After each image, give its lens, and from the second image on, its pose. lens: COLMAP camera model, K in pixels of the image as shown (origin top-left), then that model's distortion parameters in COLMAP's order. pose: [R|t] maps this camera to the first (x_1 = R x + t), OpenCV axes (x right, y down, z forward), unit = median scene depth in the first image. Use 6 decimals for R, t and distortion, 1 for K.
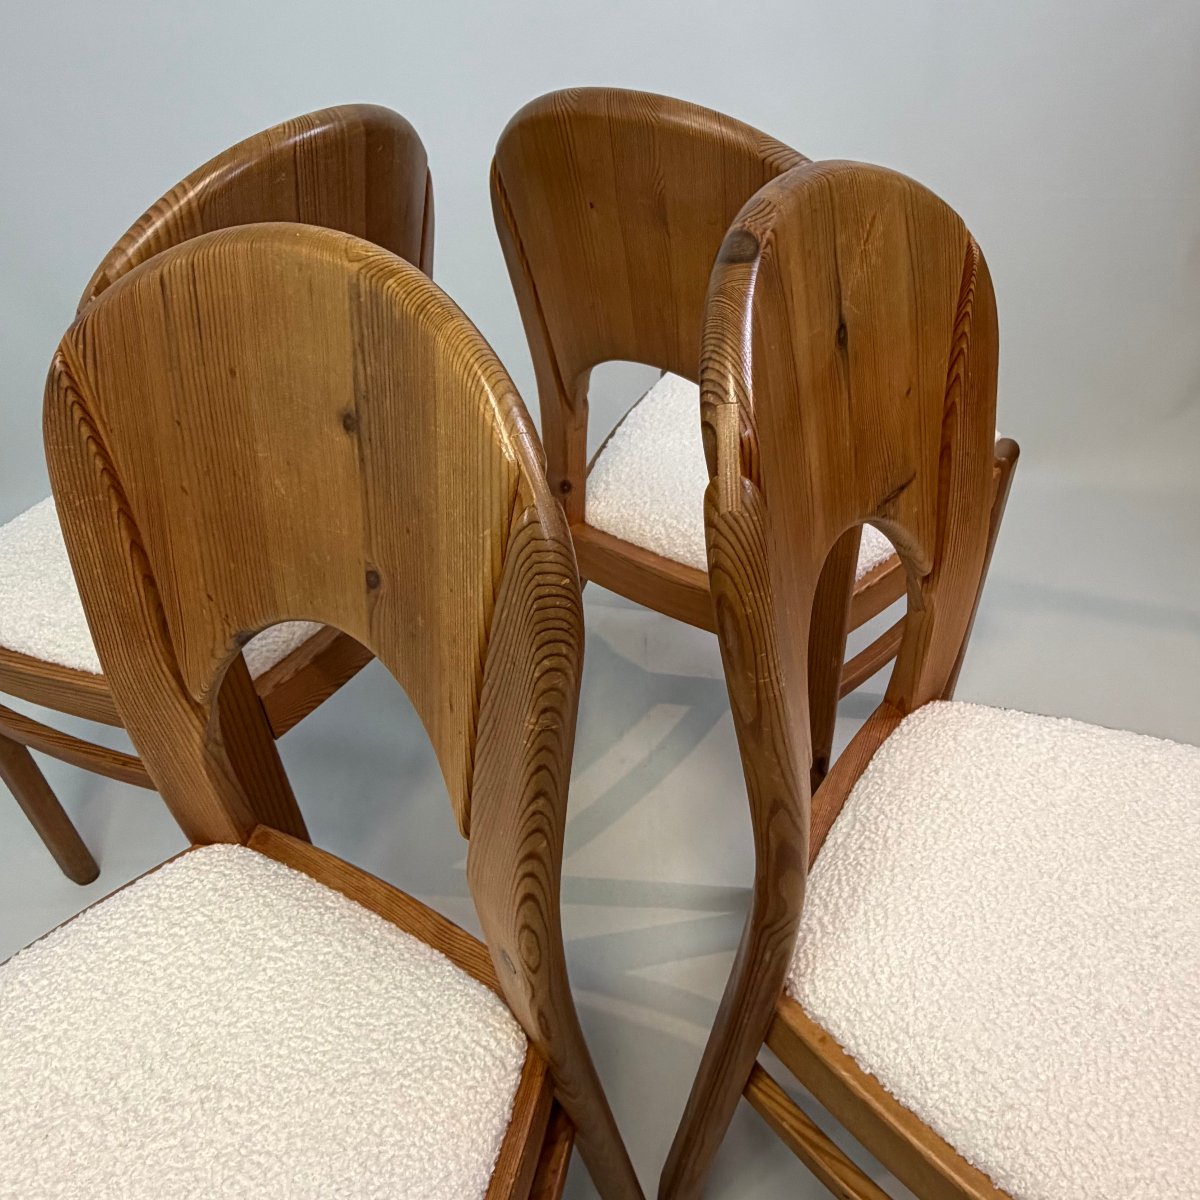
lens RADIAL K [[968.9, 0, 594.2], [0, 968.9, 578.4], [0, 0, 1]] dist [0.002206, 0.004646]
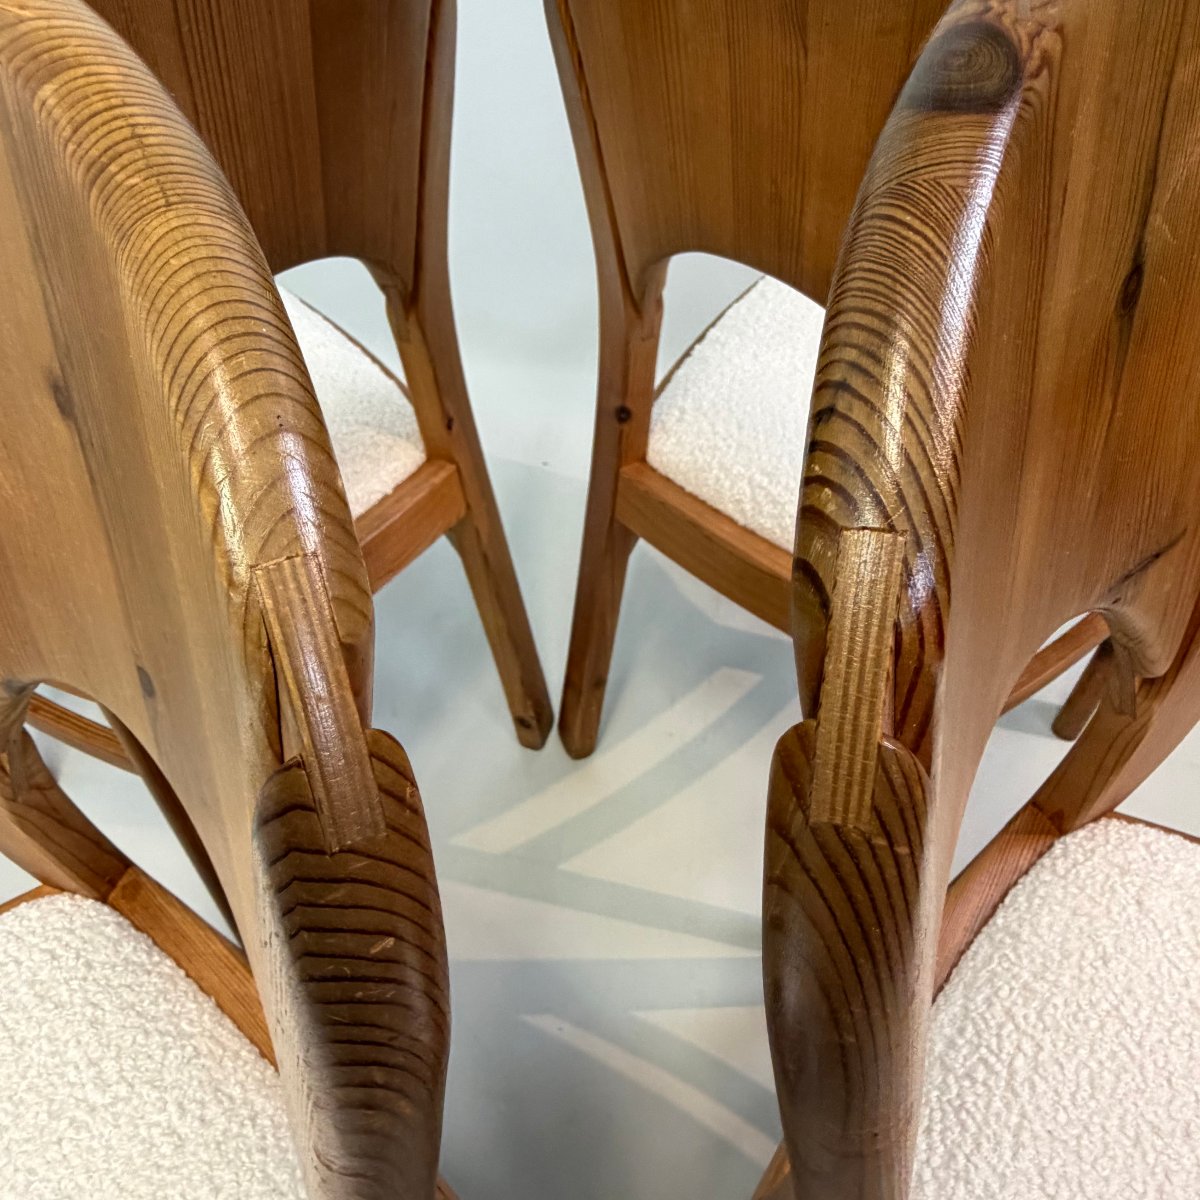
lens RADIAL K [[968.9, 0, 594.2], [0, 968.9, 578.4], [0, 0, 1]] dist [0.002206, 0.004646]
pose [[0.988648, 0.122416, -0.087112, 0.041054], [-0.107950, 0.982020, 0.154865, -0.122561], [0.104504, -0.143703, 0.984088, 0.378098]]
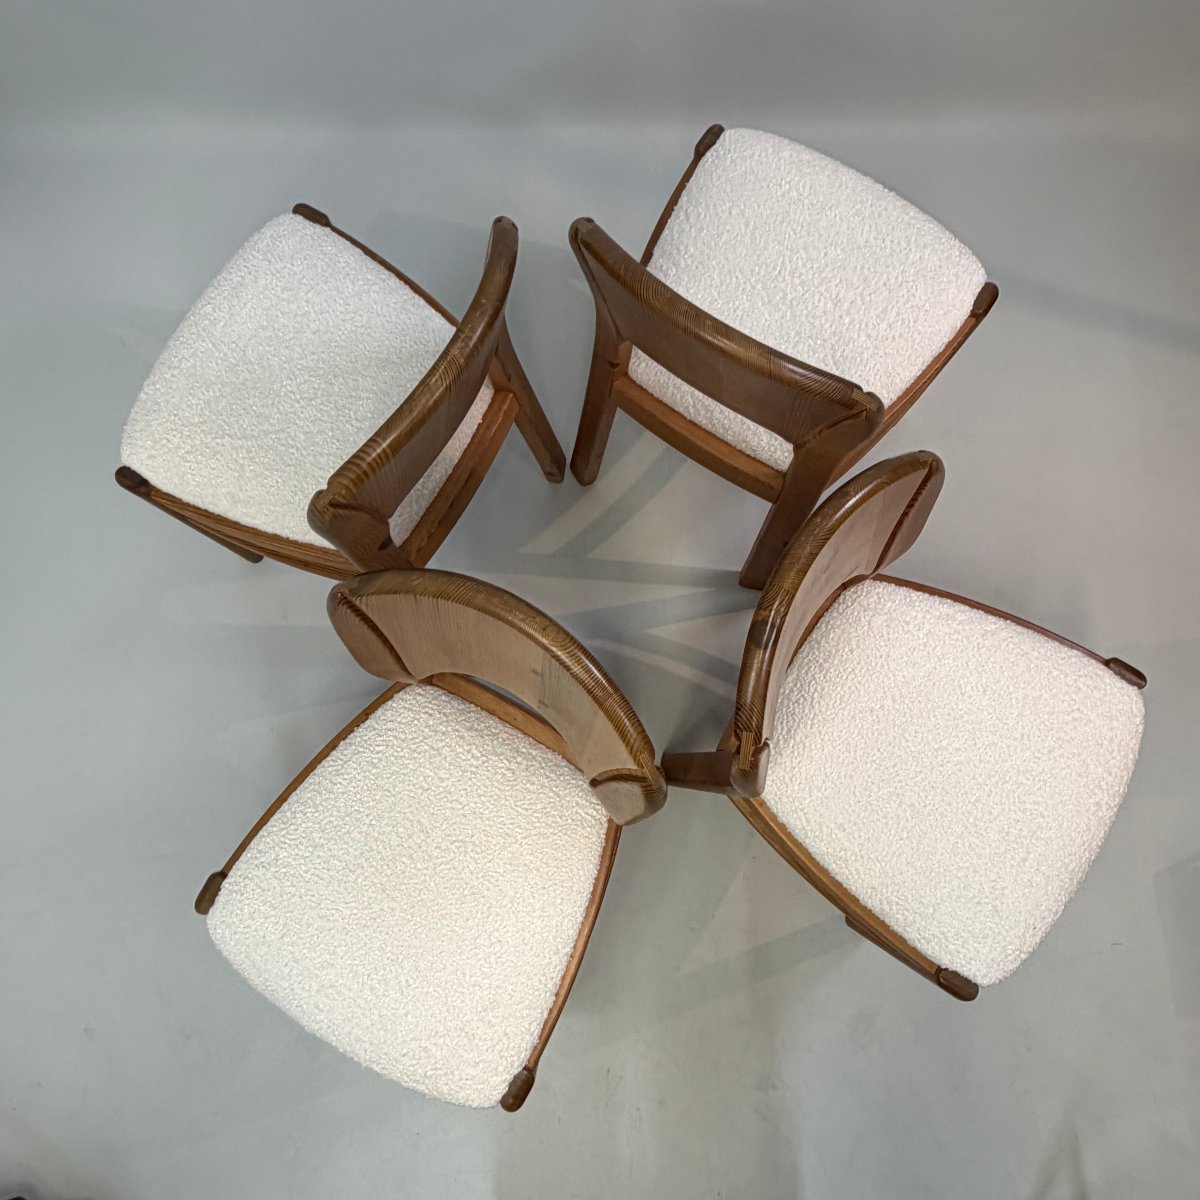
lens RADIAL K [[958.4, 0, 600.0], [0, 958.4, 600.0], [0, 0, 1]] dist [0.023139, 0.001228]
pose [[0.999473, -0.009254, 0.031116, -0.129716], [-0.013381, 0.755863, 0.654594, -0.973572], [-0.029577, -0.654665, 0.755340, -0.166941]]
